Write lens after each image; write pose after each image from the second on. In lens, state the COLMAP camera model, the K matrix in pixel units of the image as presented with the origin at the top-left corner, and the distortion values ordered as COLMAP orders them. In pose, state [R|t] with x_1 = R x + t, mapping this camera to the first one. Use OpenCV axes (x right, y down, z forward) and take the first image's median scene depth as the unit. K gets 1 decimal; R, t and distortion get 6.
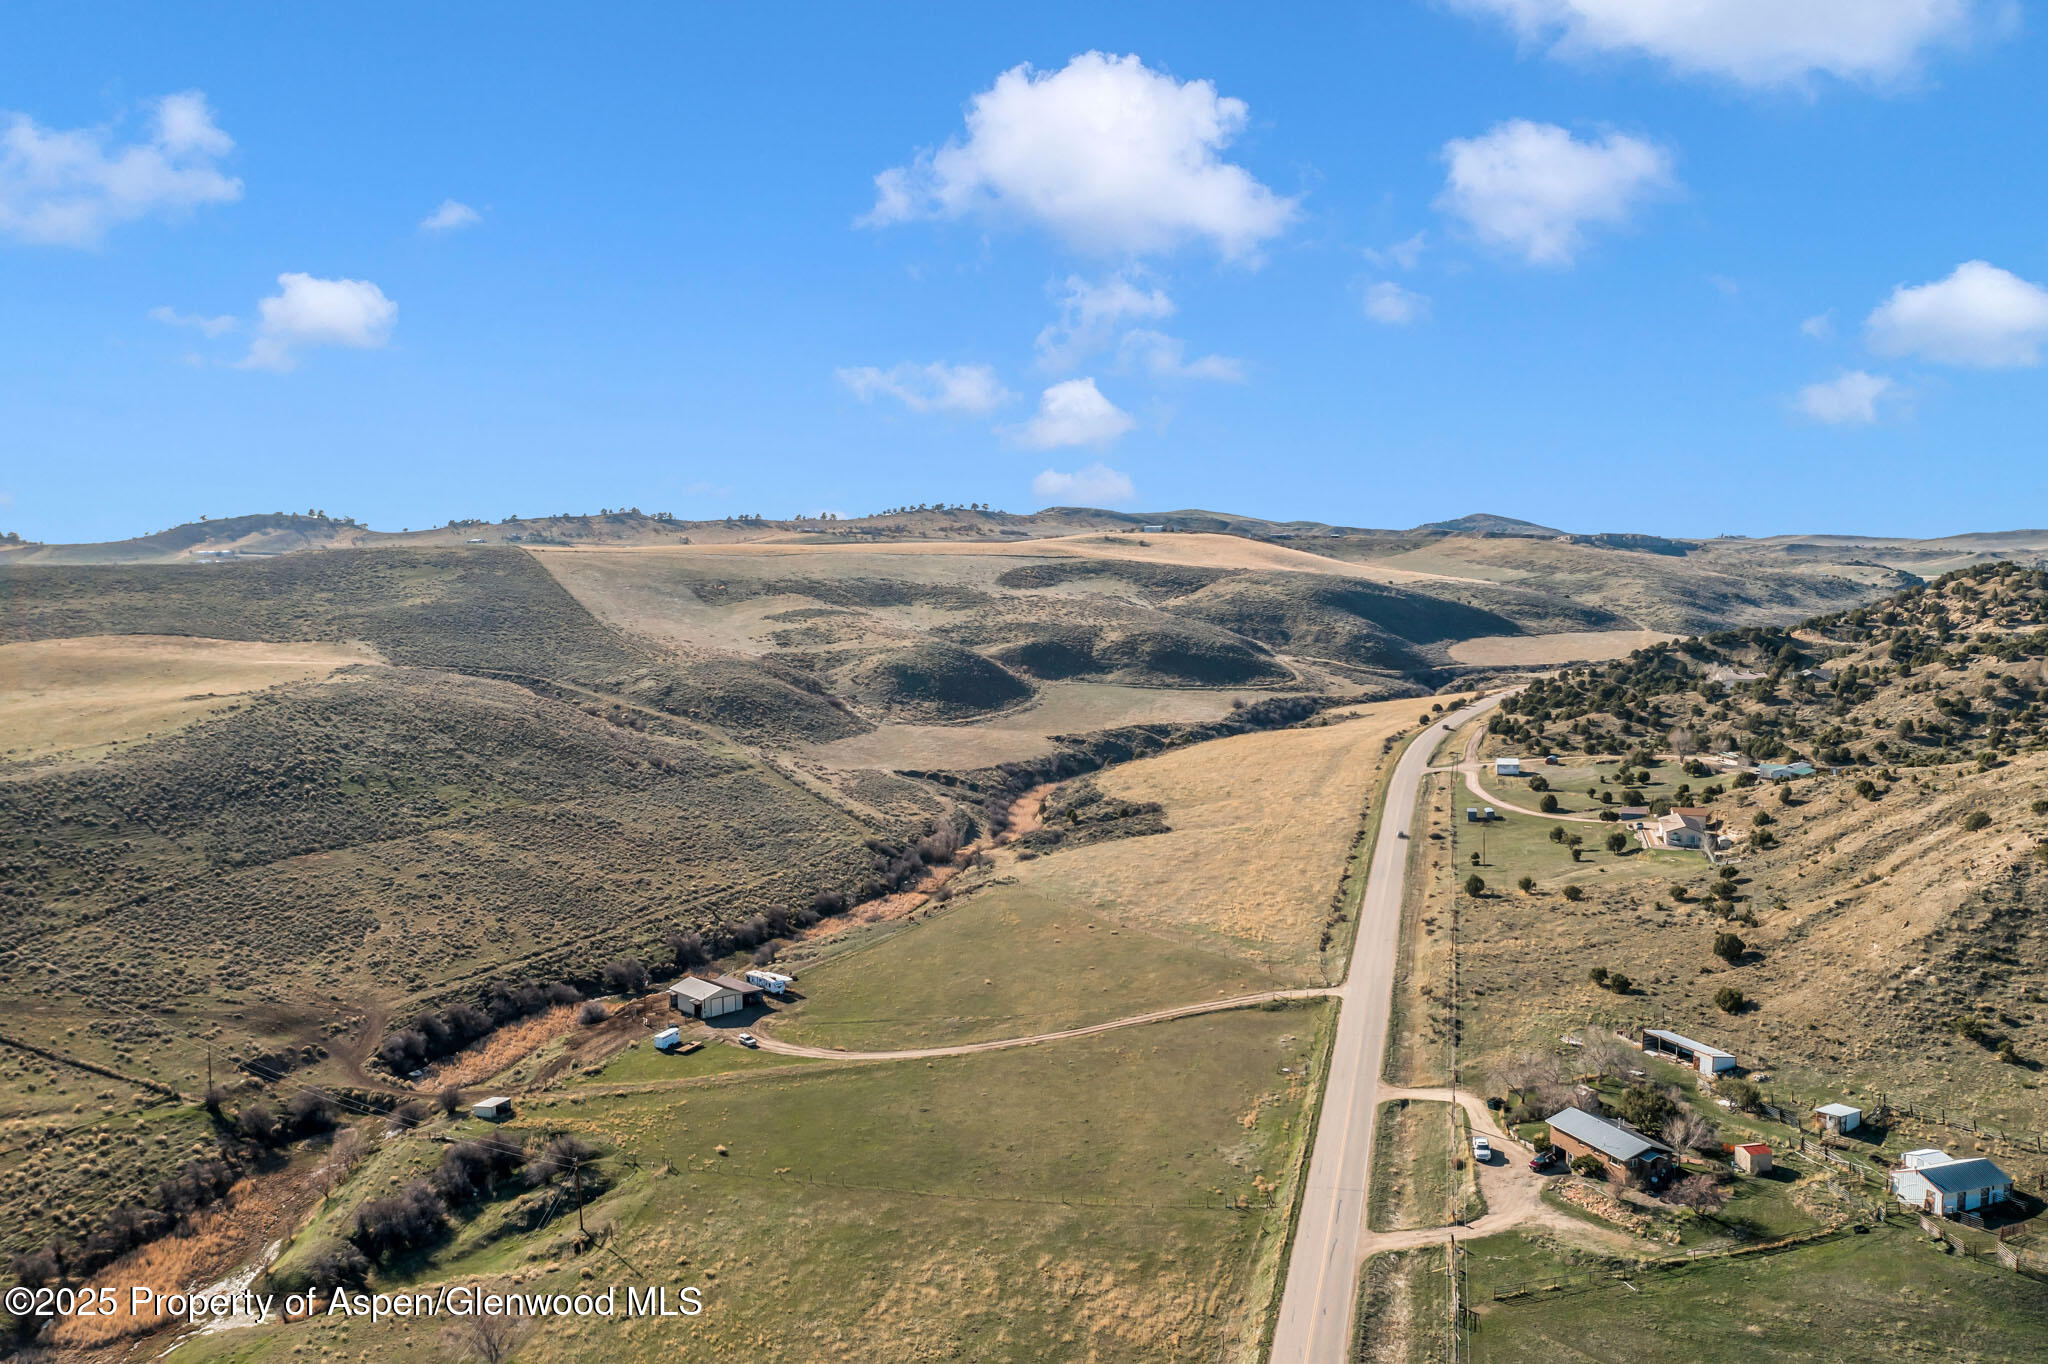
lens RADIAL K [[1589.5, 0, 1024.0], [0, 1589.5, 682.0], [0, 0, 1]] dist [-0.030863, 0.005155]
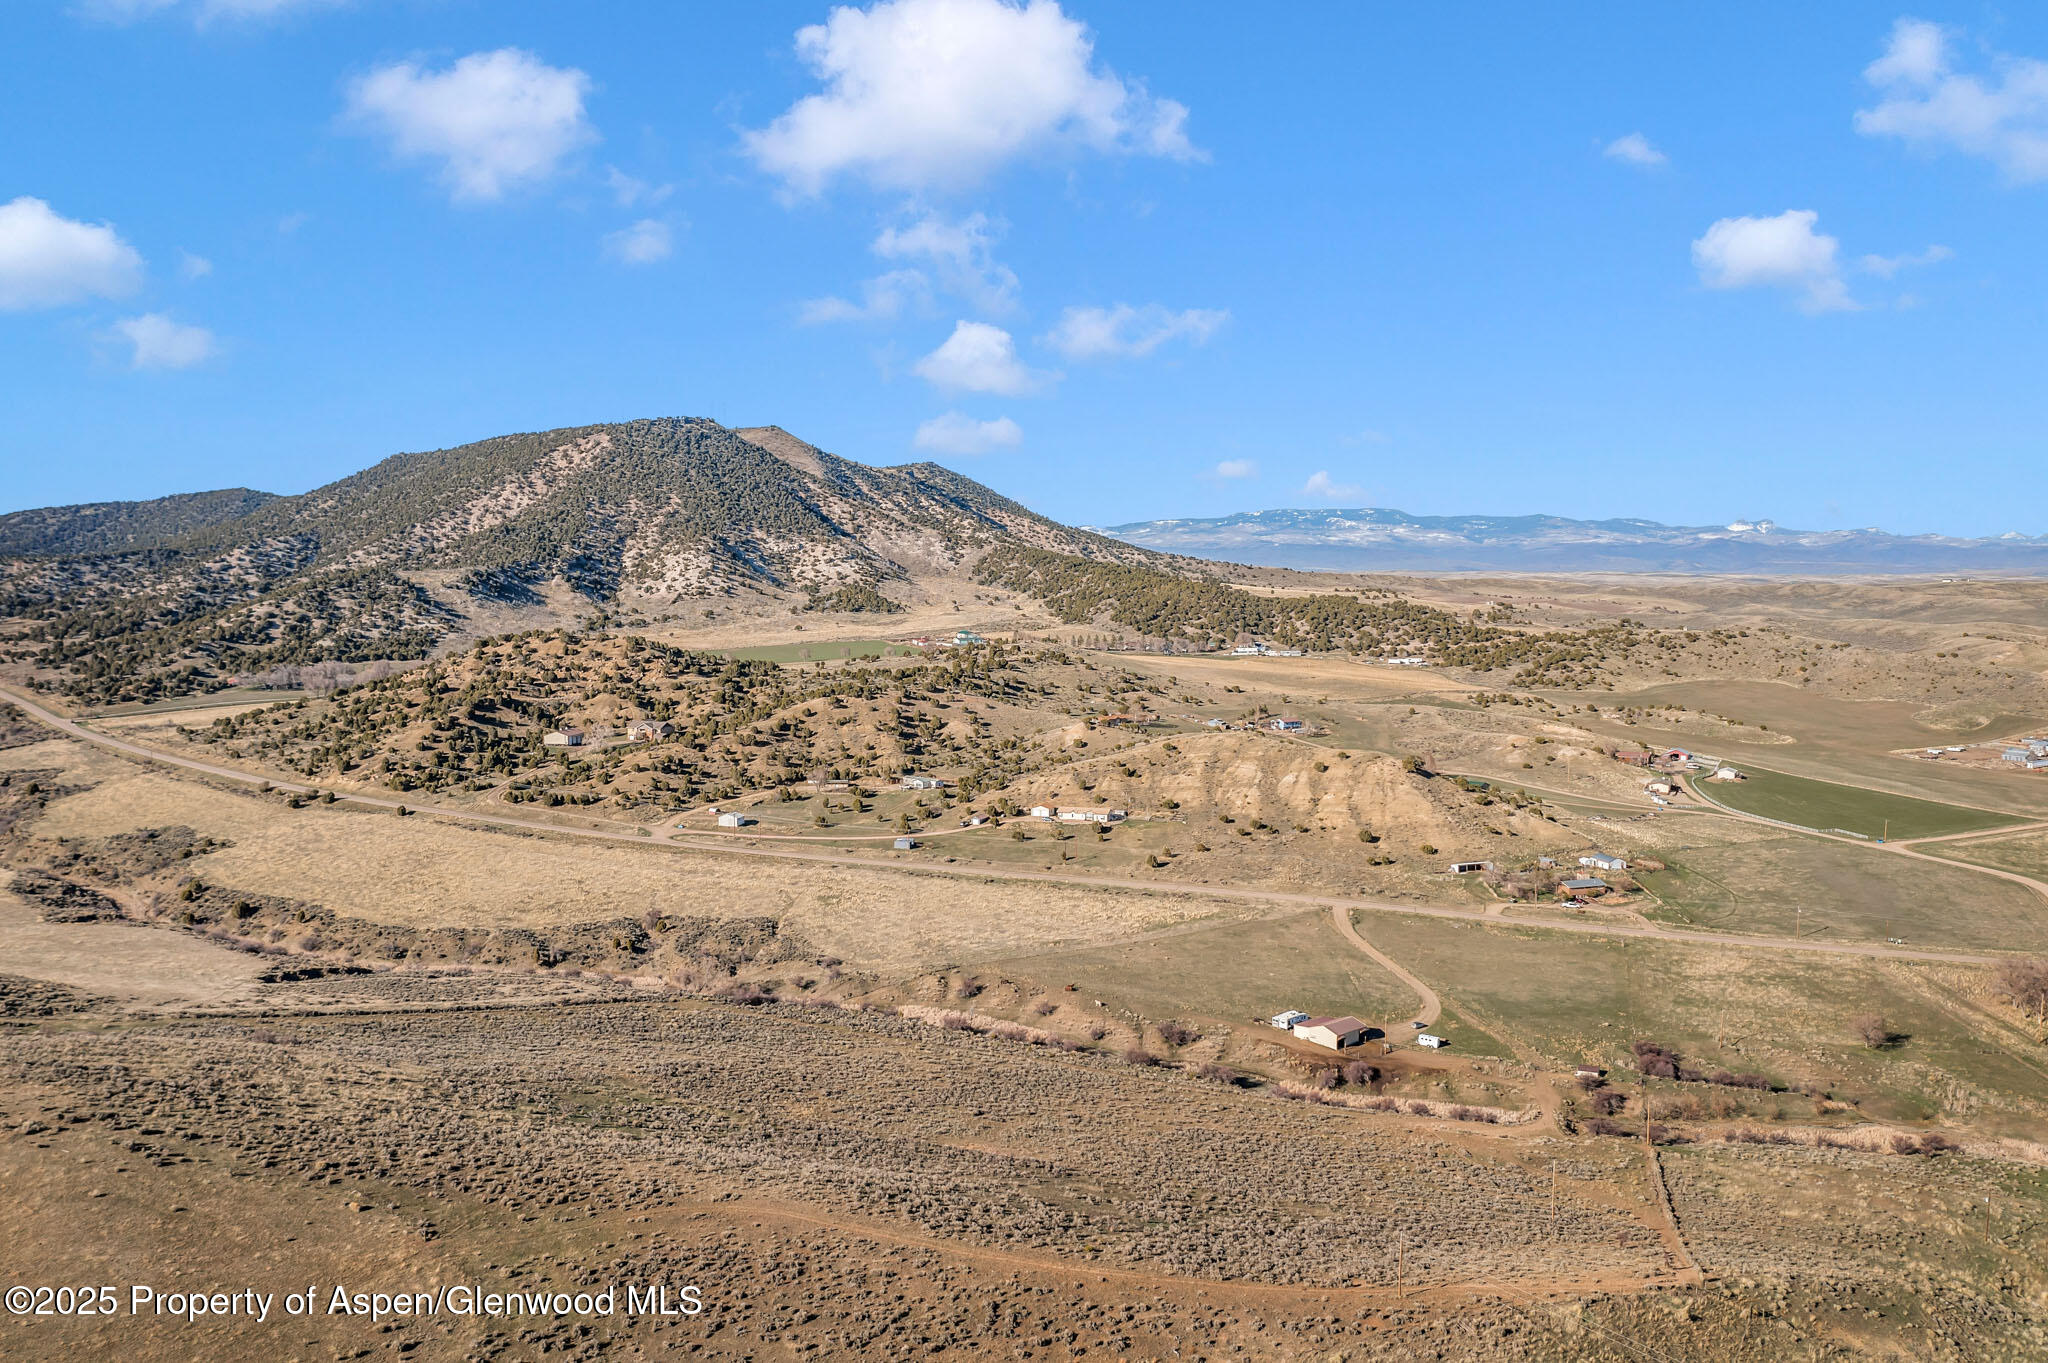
lens RADIAL K [[1591.0, 0, 1024.0], [0, 1591.0, 681.5], [0, 0, 1]] dist [-0.032568, 0.011704]
pose [[0.017341, -0.069333, 0.997443, -0.753519], [0.074061, 0.994941, 0.067871, -0.099266], [-0.997103, 0.072694, 0.022389, 0.613543]]
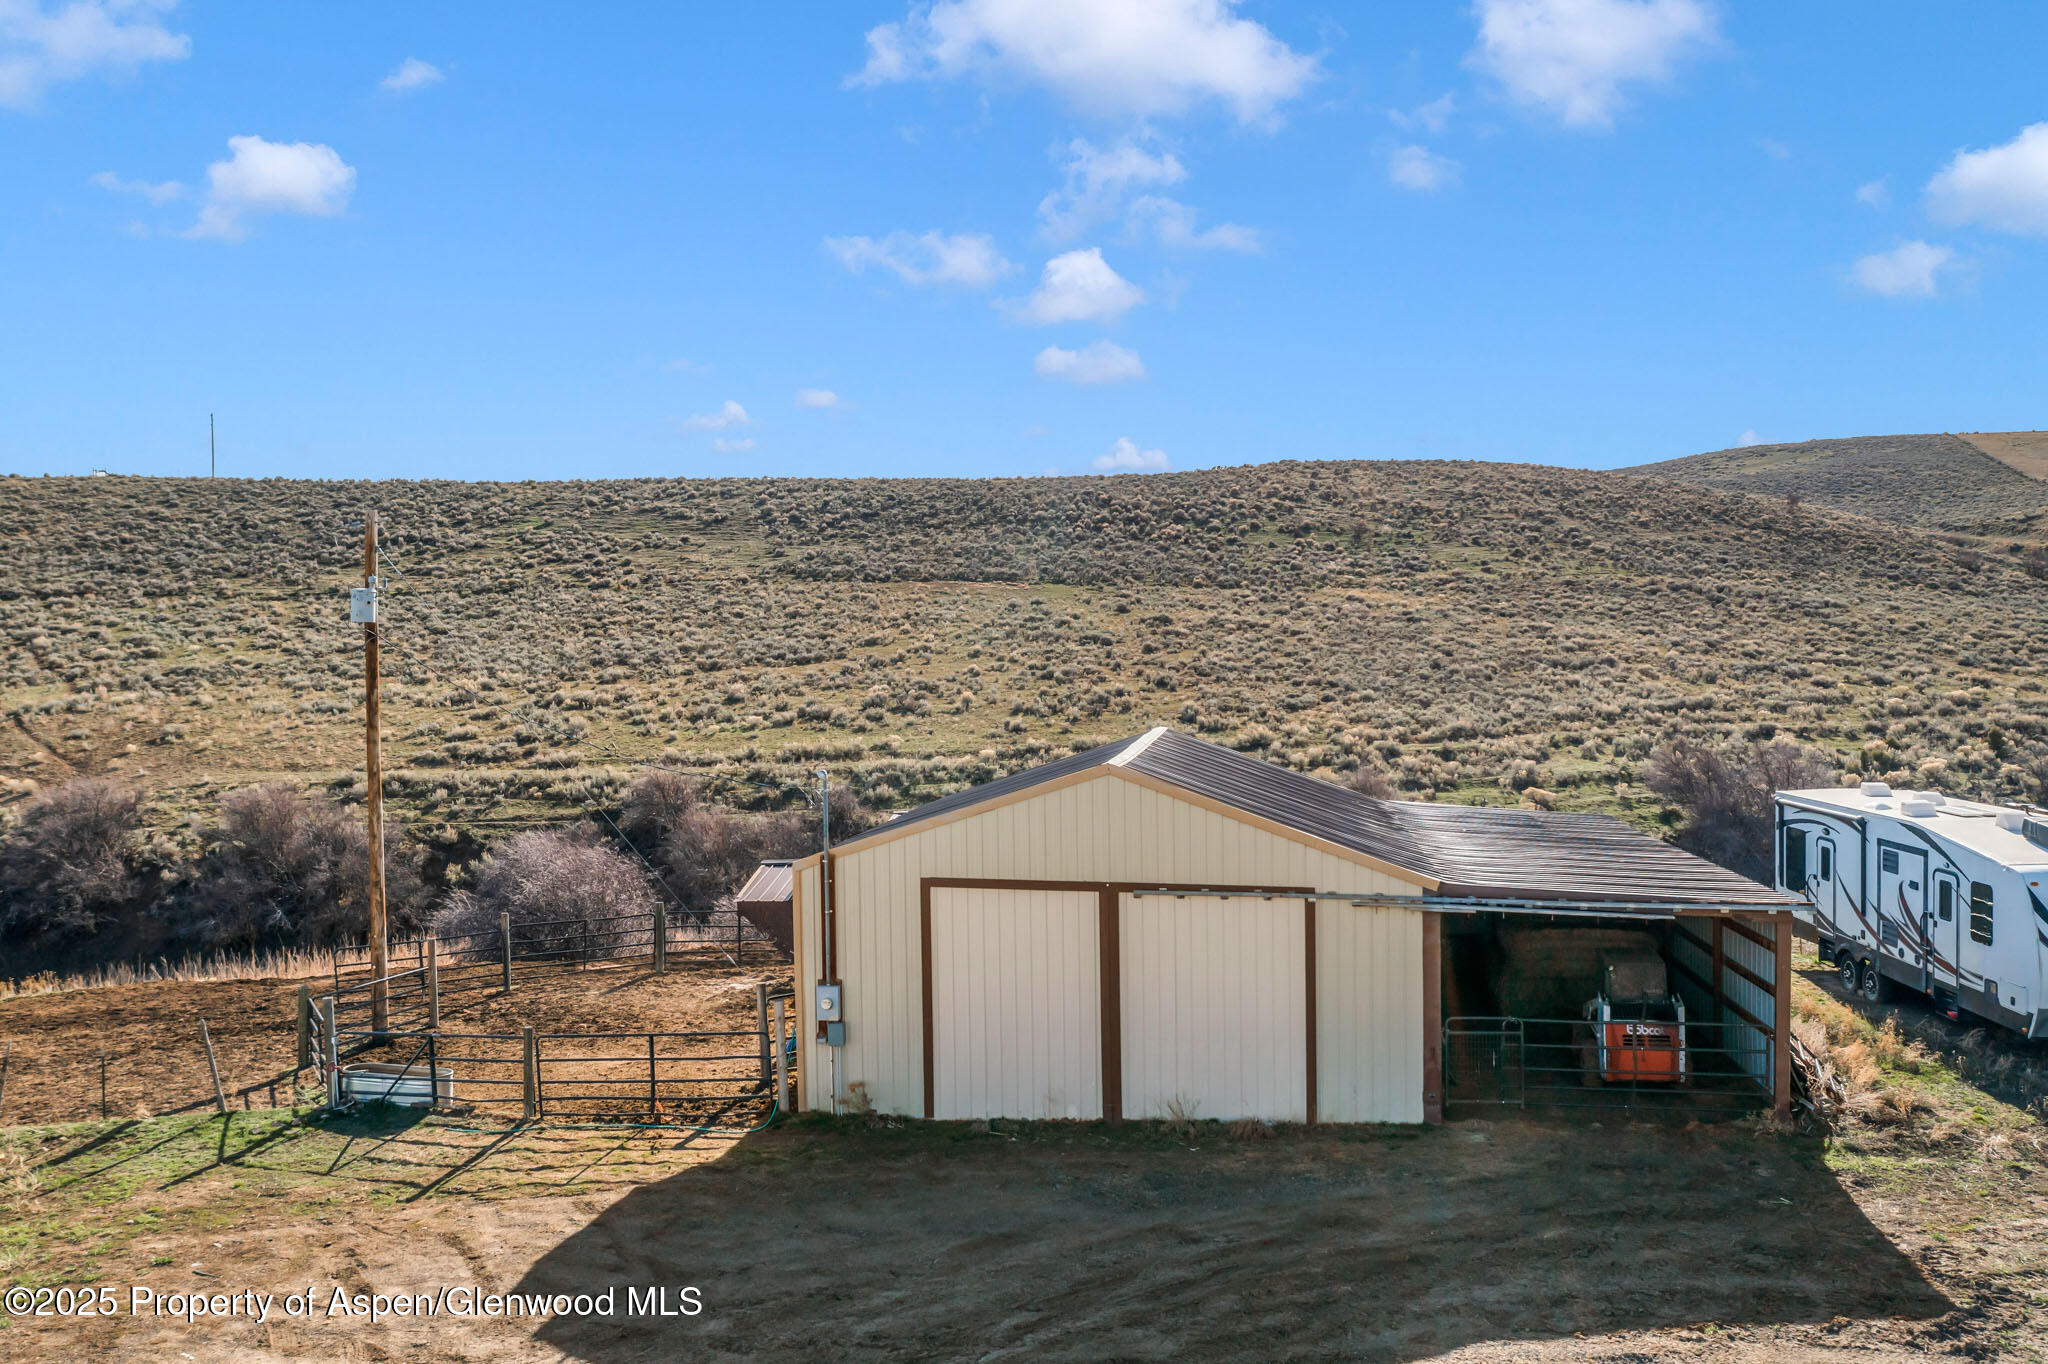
lens RADIAL K [[1588.6, 0, 1024.0], [0, 1588.6, 682.0], [0, 0, 1]] dist [-0.032481, 0.006626]
pose [[0.625620, 0.011760, -0.780040, -0.067774], [-0.053327, 0.998192, -0.027721, 0.095675], [0.778303, 0.058940, 0.625116, 0.474750]]
